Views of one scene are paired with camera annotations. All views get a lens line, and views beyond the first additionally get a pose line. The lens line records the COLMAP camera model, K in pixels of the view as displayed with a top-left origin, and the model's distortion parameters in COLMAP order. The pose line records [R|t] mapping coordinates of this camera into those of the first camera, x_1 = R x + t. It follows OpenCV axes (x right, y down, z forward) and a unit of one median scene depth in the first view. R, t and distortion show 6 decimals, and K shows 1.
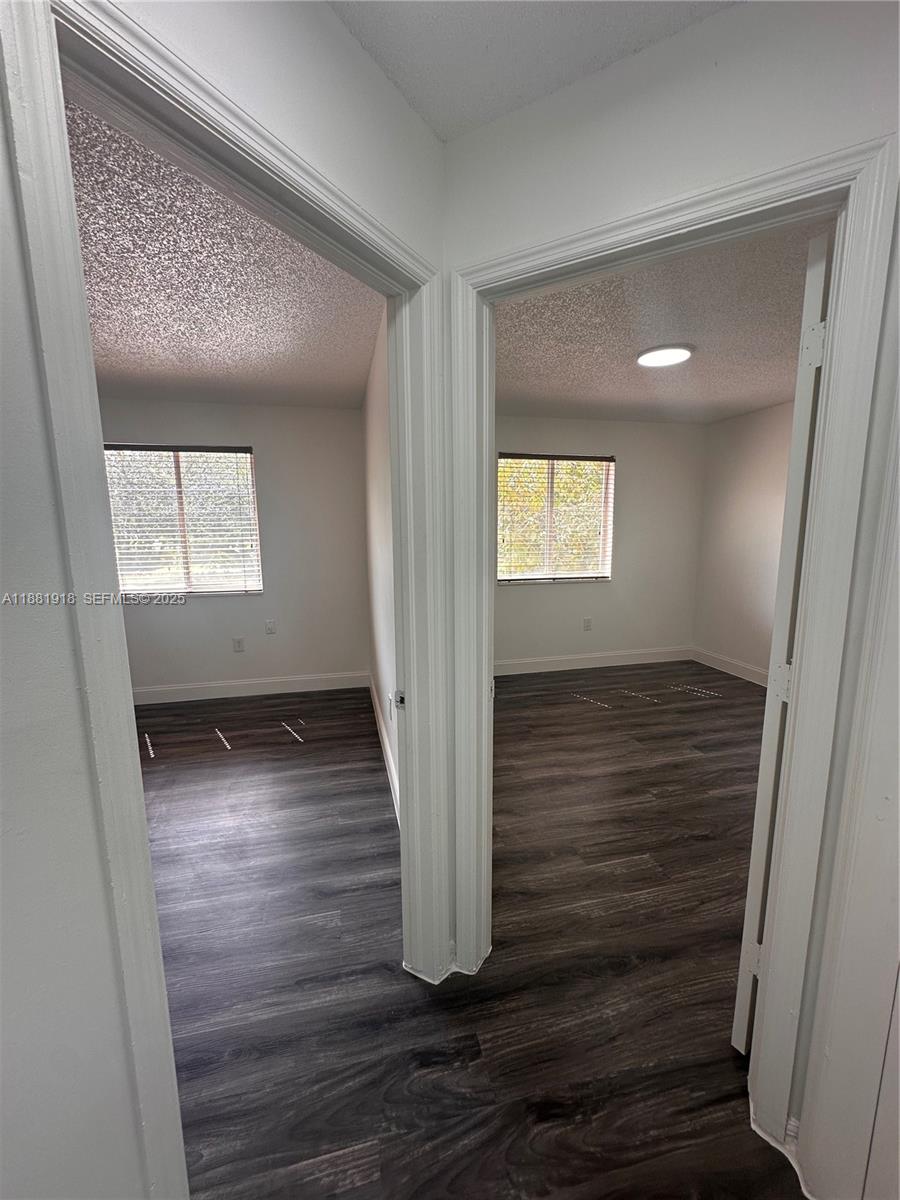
lens RADIAL K [[483.7, 0, 450.0], [0, 483.7, 600.0], [0, 0, 1]] dist [-0.000223, 0.000275]
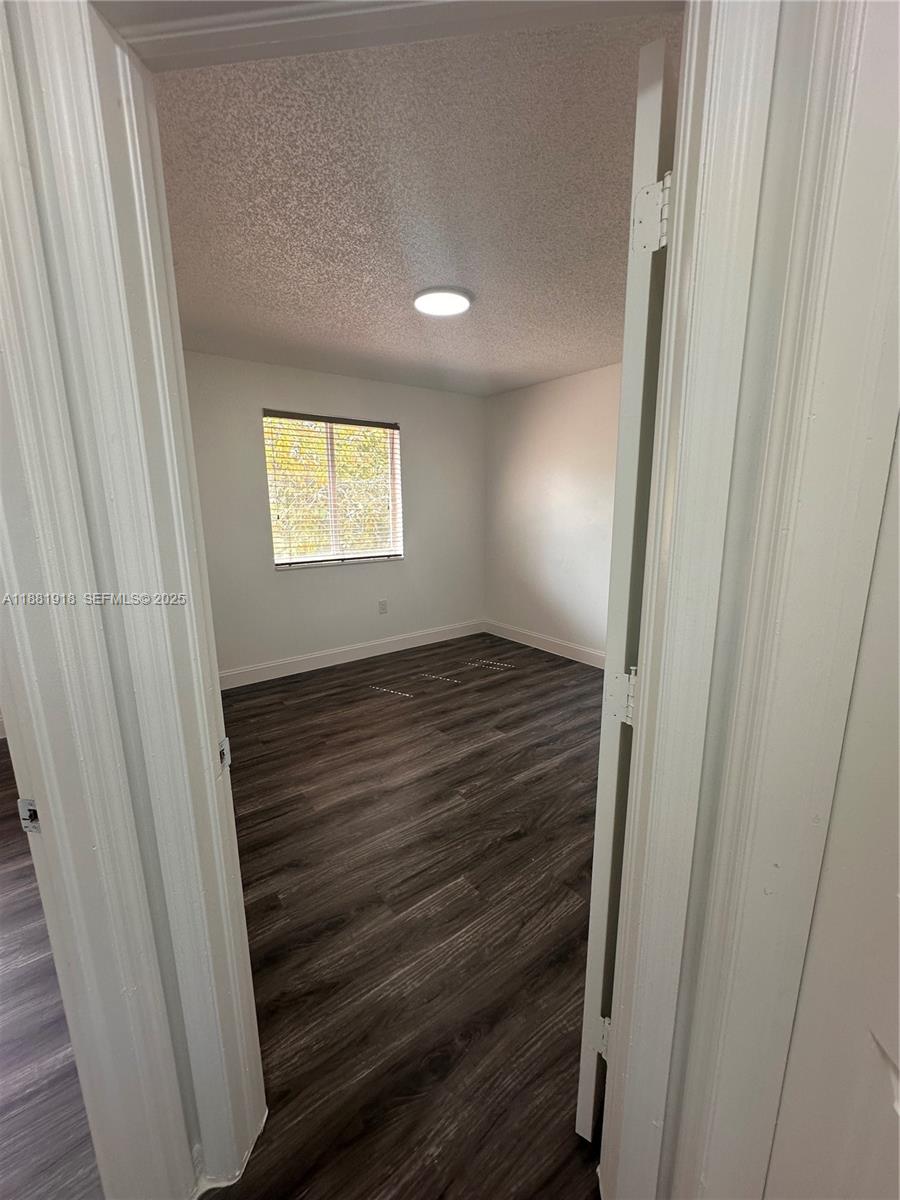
lens RADIAL K [[483.7, 0, 450.0], [0, 483.7, 600.0], [0, 0, 1]] dist [-0.000223, 0.000275]
pose [[0.915773, -0.080414, 0.393566, 0.057733], [0.062435, 0.996345, 0.058299, -0.013626], [-0.396815, -0.028817, 0.917446, 0.150581]]
